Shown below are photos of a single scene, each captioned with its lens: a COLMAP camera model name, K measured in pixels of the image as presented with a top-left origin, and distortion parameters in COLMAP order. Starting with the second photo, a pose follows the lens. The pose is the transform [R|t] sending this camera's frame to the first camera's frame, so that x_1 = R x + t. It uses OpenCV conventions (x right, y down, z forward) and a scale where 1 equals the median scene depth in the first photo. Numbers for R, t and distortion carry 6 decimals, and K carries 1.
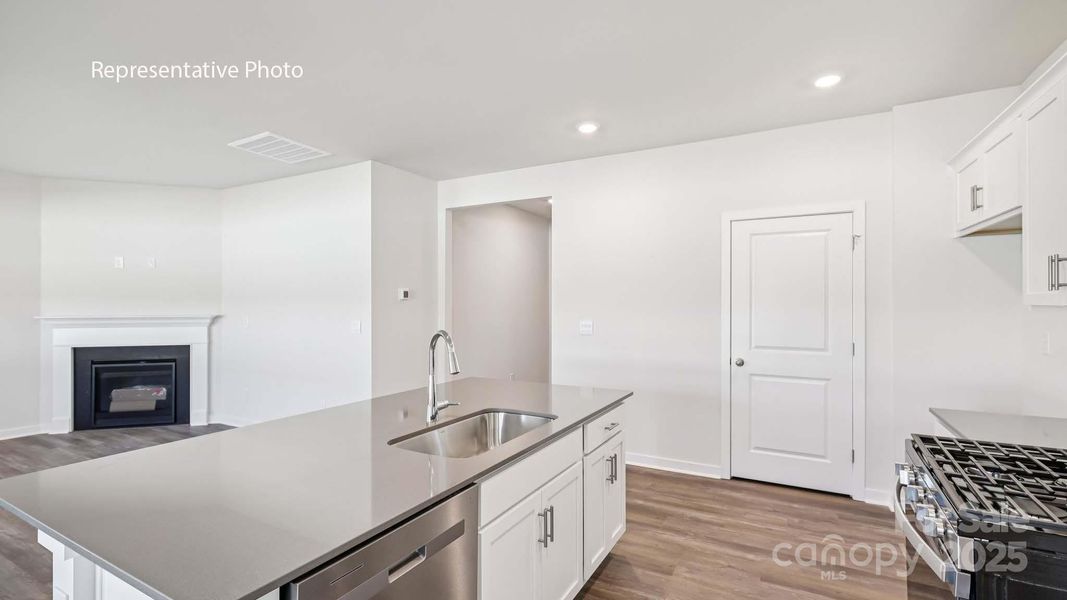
lens RADIAL K [[478.7, 0, 535.0], [0, 478.7, 303.6], [0, 0, 1]] dist [0.002805, 0.000340]
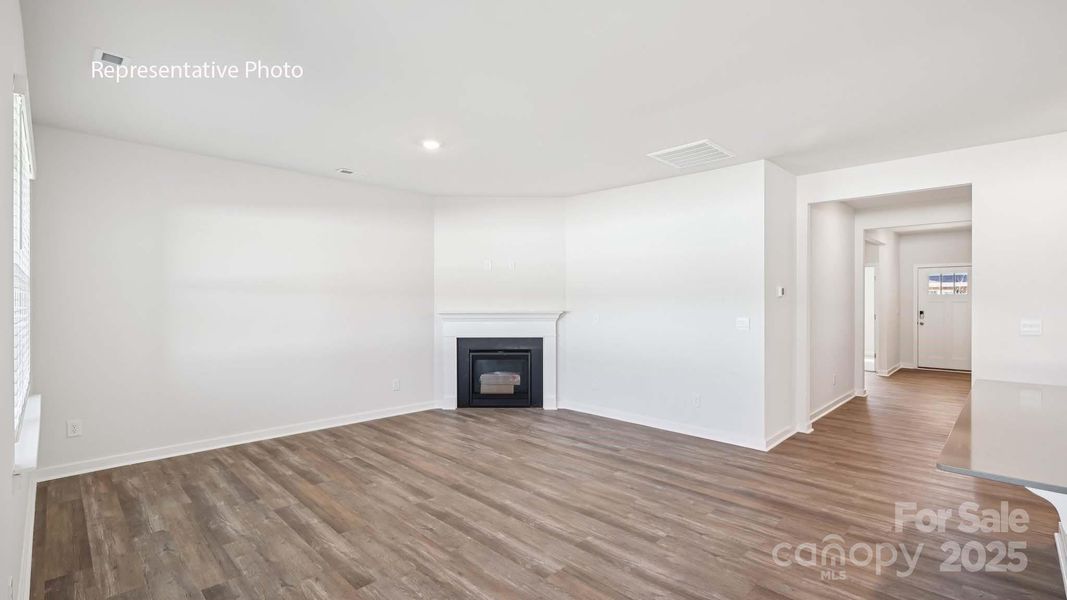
lens RADIAL K [[478.7, 0, 535.0], [0, 478.7, 303.6], [0, 0, 1]] dist [0.002805, 0.000340]
pose [[0.963325, 0.000215, -0.268337, -0.448620], [0.002270, 0.999957, 0.008952, -0.003584], [0.268327, -0.009232, 0.963284, -0.088430]]
